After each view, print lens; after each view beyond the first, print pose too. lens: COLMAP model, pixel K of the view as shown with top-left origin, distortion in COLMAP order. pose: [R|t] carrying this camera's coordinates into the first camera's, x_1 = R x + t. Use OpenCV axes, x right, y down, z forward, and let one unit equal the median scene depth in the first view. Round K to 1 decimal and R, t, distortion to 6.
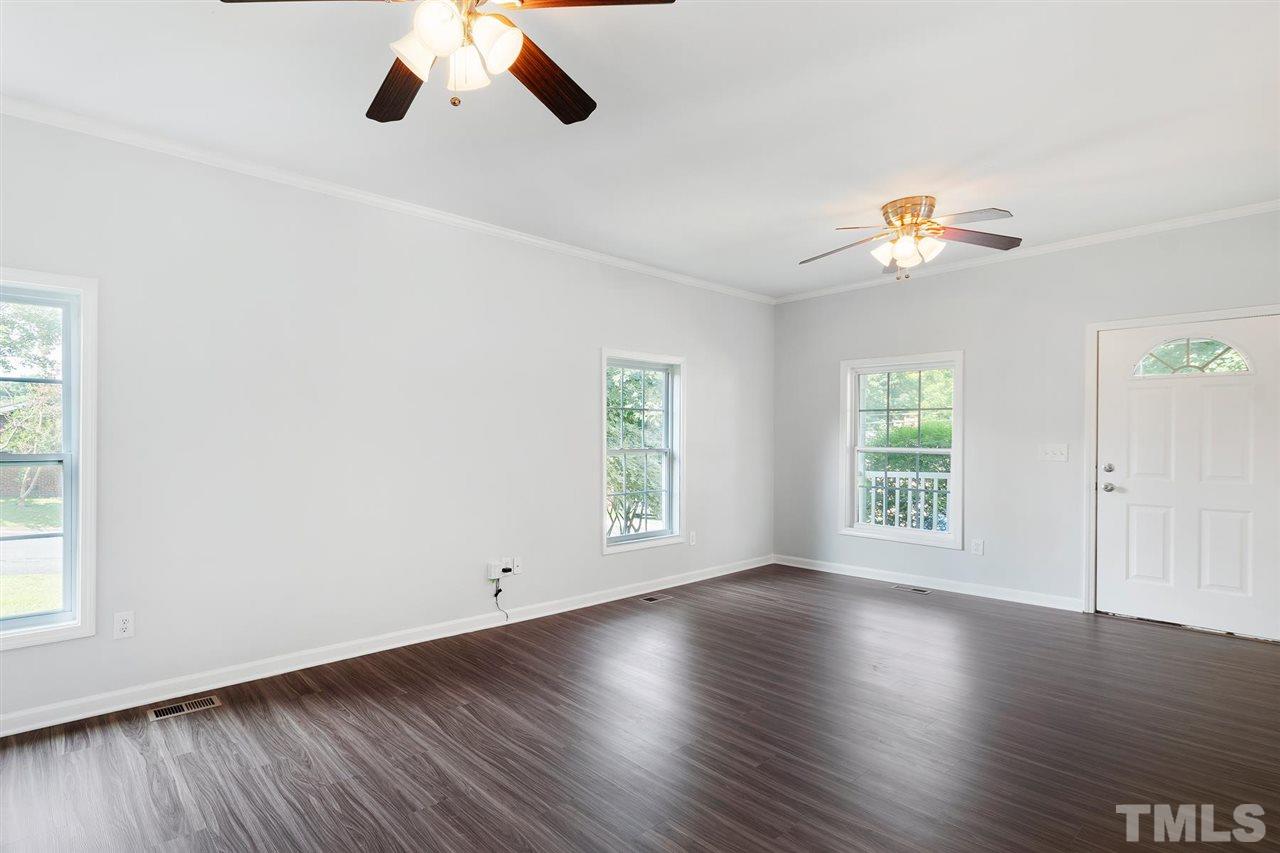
lens RADIAL K [[632.6, 0, 554.2], [0, 632.6, 448.4], [0, 0, 1]] dist [0.010911, -0.007866]
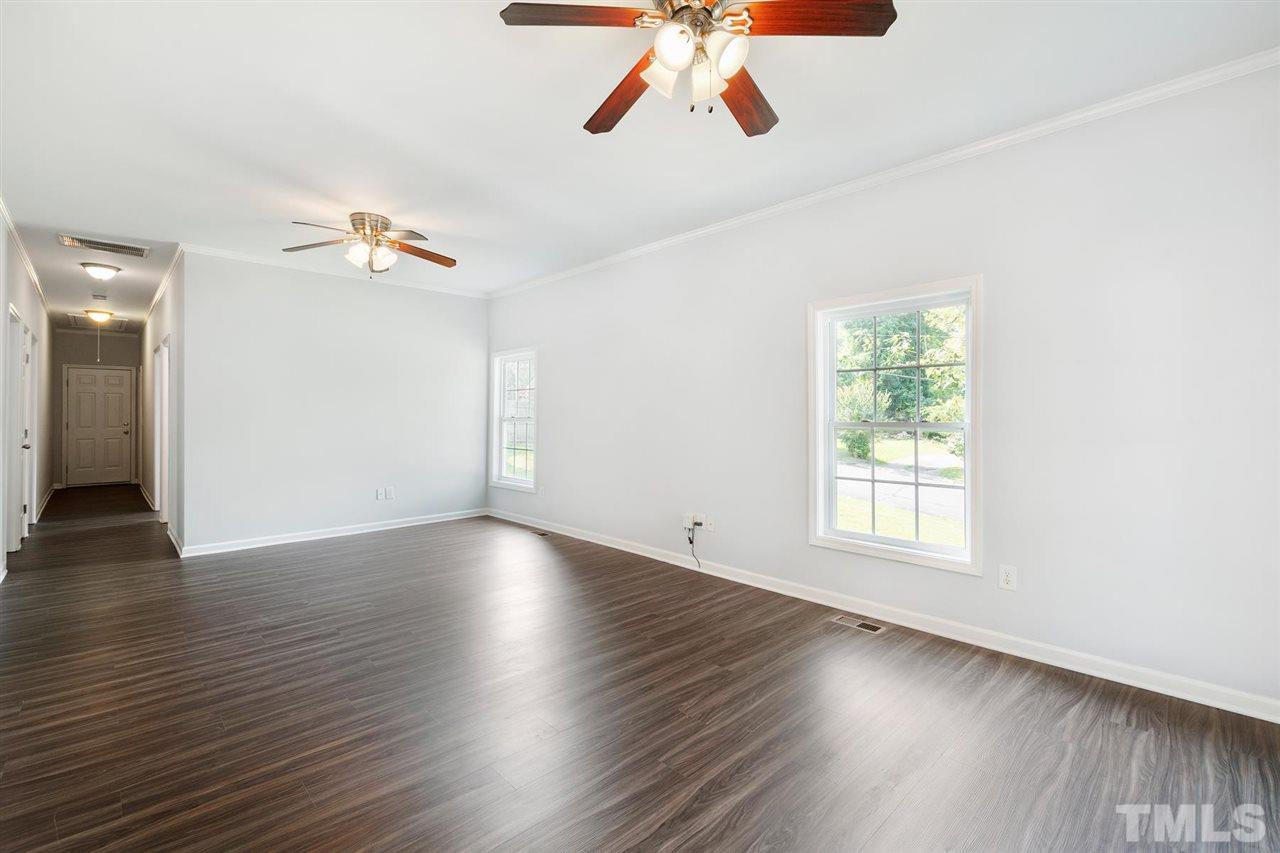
lens RADIAL K [[562.7, 0, 643.9], [0, 562.7, 416.6], [0, 0, 1]] dist [0.001781, -0.000309]
pose [[0.082117, 0.001172, -0.996622, 0.890183], [-0.022297, 0.999751, -0.000661, -0.000267], [0.996373, 0.022276, 0.082123, 0.769199]]
